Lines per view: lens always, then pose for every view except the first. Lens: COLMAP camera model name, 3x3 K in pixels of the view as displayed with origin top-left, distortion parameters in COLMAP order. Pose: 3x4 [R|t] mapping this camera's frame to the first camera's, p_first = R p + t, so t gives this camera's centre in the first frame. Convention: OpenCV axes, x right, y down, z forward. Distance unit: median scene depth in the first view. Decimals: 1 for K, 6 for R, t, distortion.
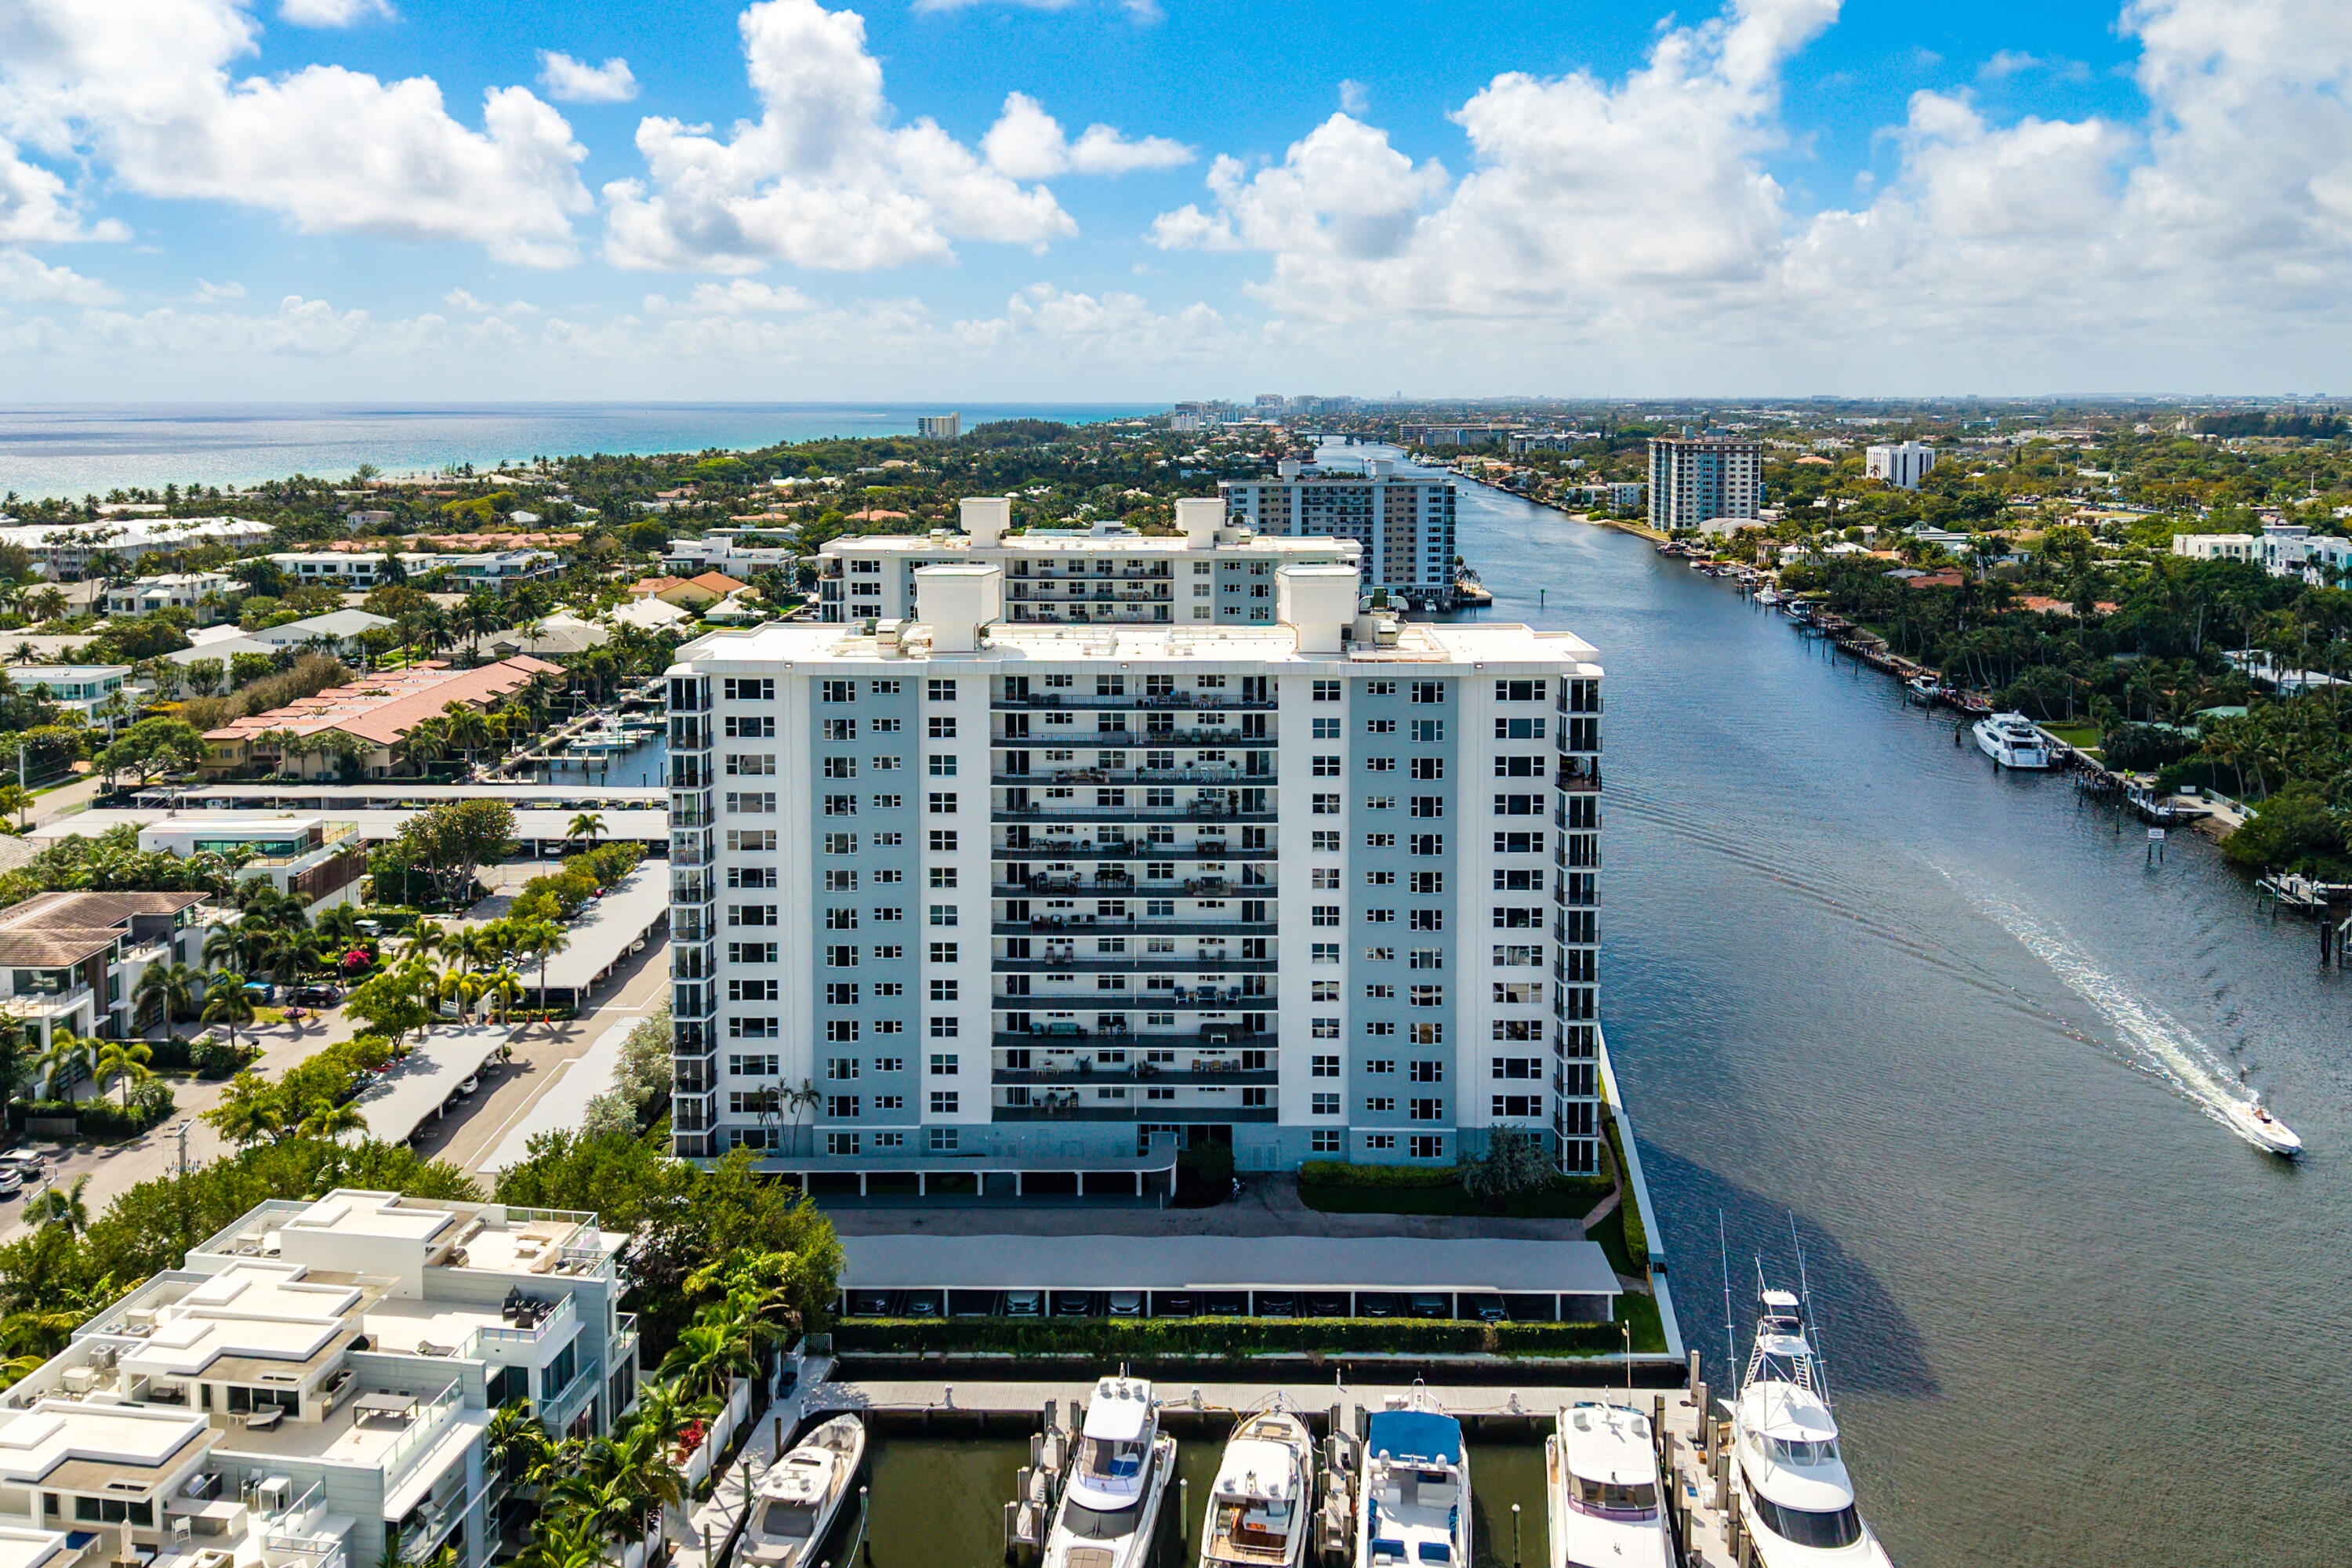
lens RADIAL K [[1685.1, 0, 1168.9], [0, 1685.1, 789.8], [0, 0, 1]] dist [0.015089, -0.023091]
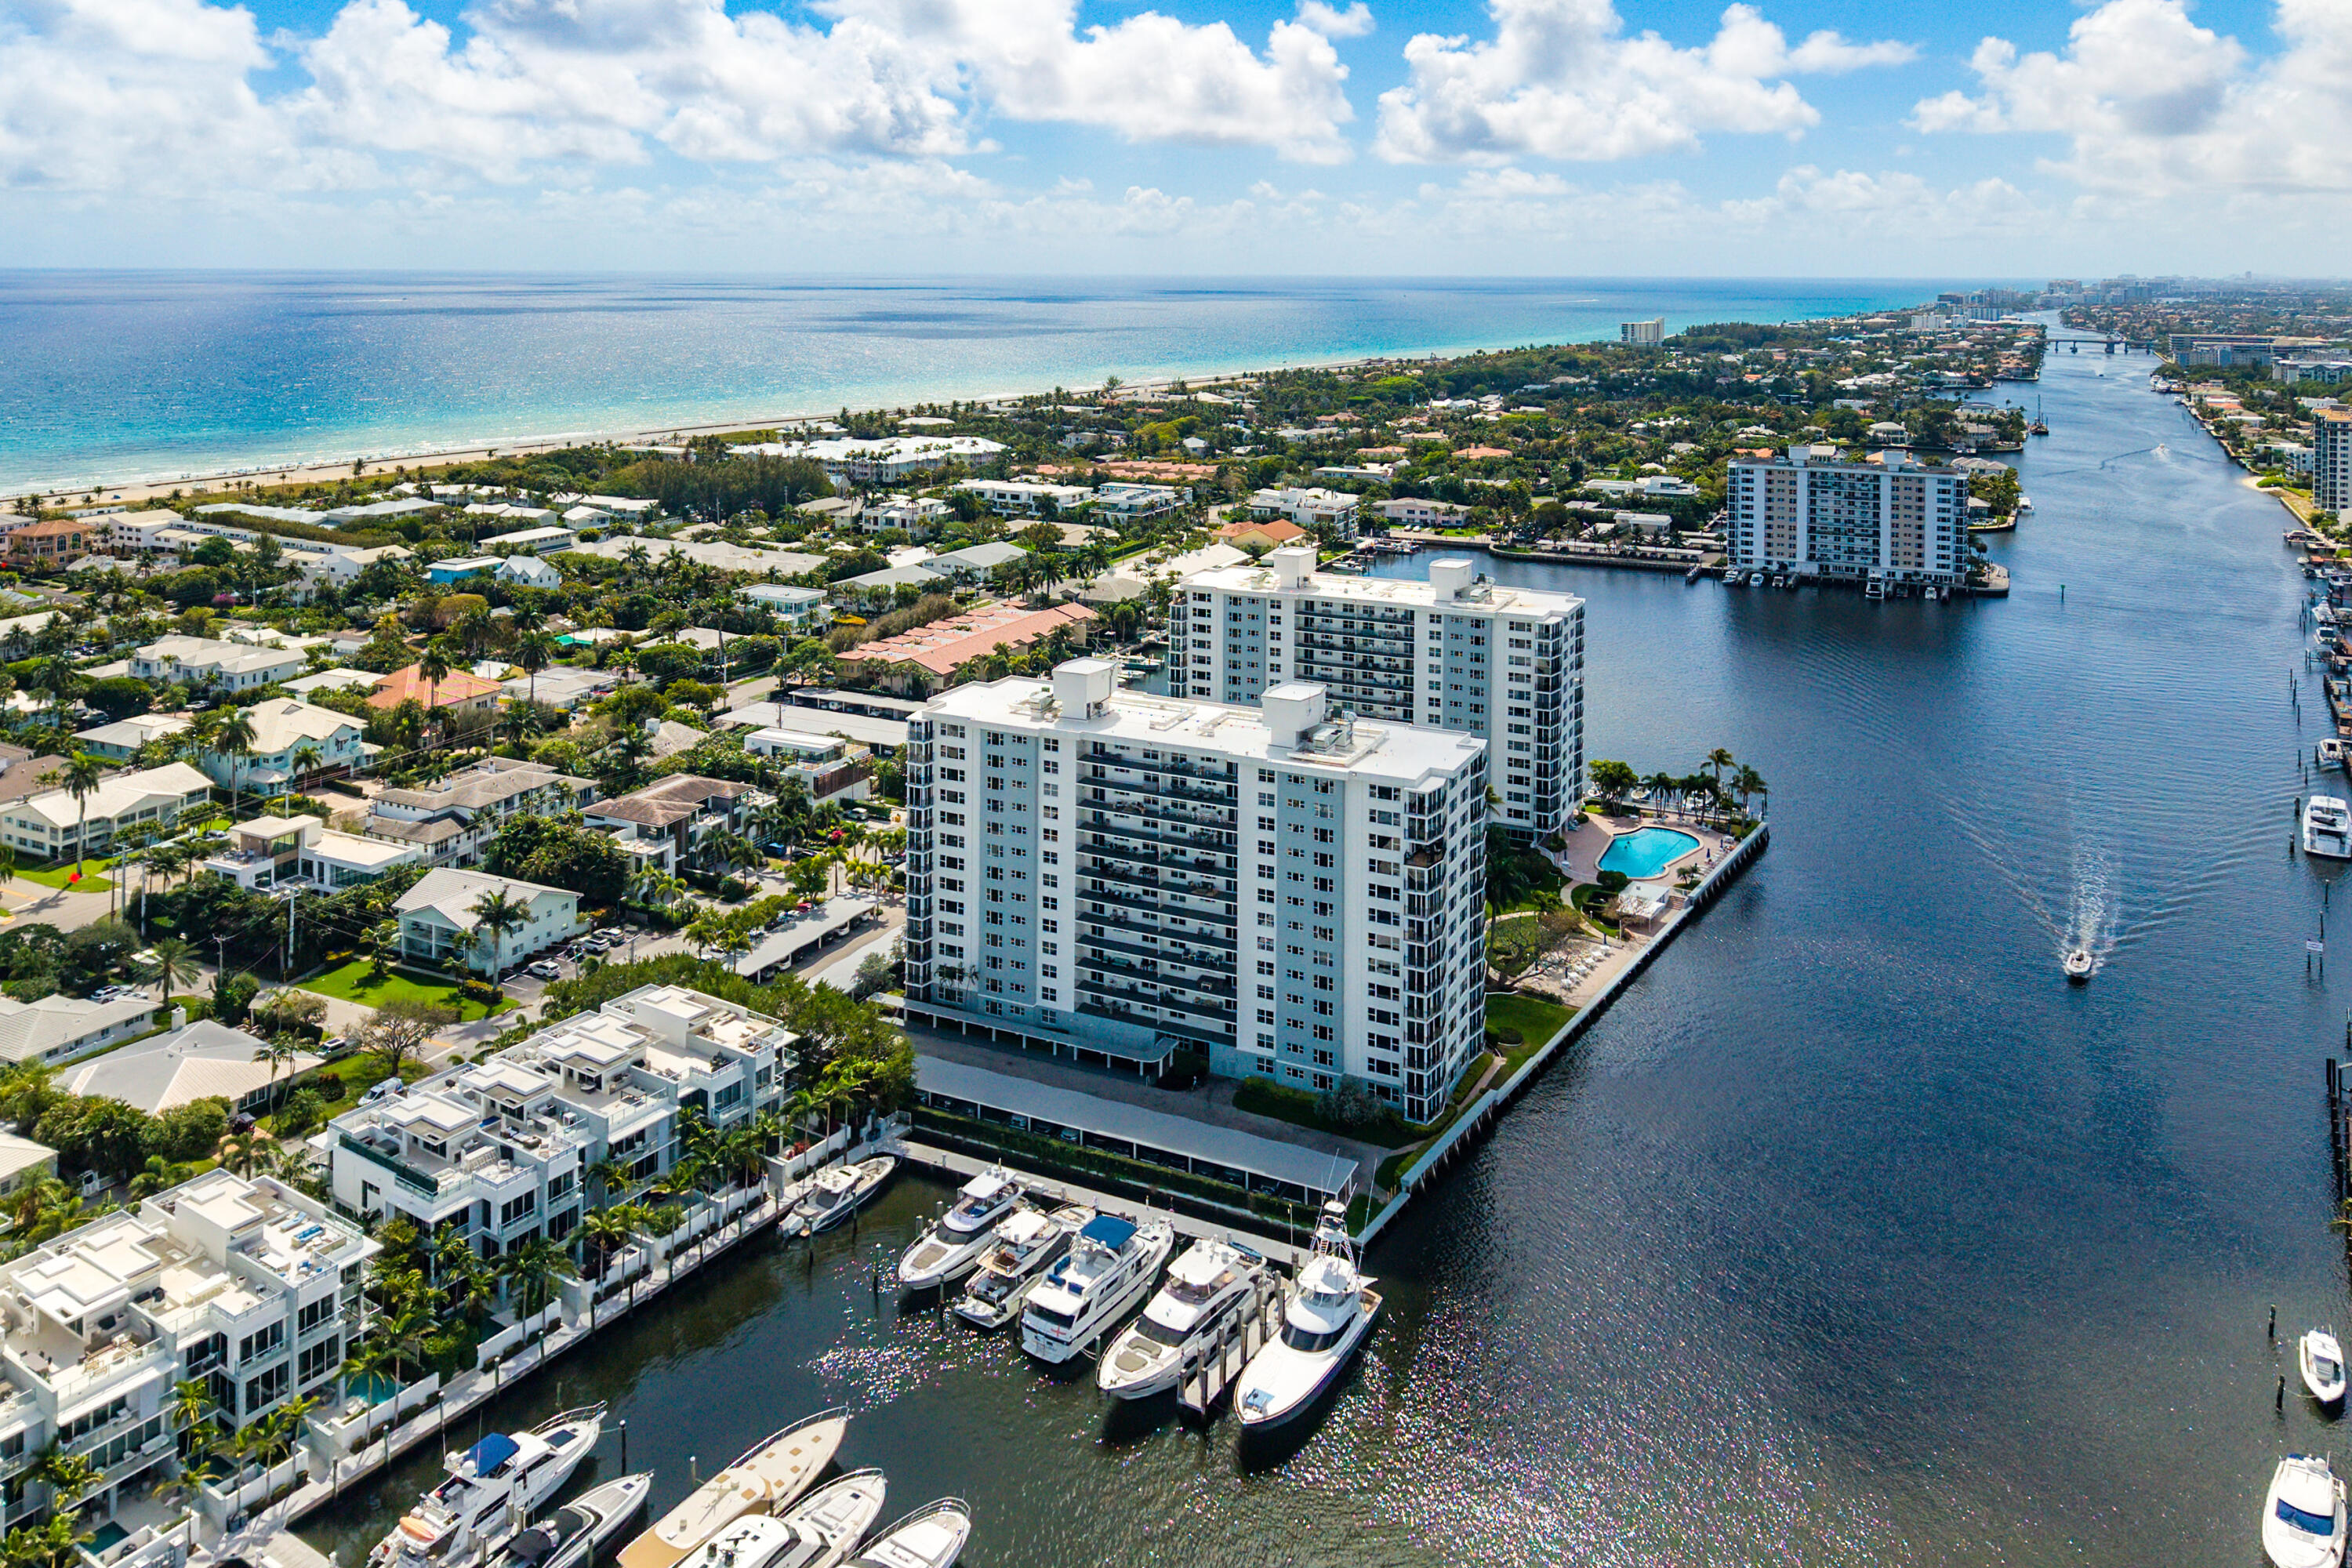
lens RADIAL K [[1685.1, 0, 1195.1], [0, 1685.1, 762.2], [0, 0, 1]] dist [0.015089, -0.023091]
pose [[0.896780, 0.124769, -0.424522, 0.409433], [-0.093431, 0.991184, 0.093945, -0.125386], [0.432501, -0.044584, 0.900530, -0.238513]]
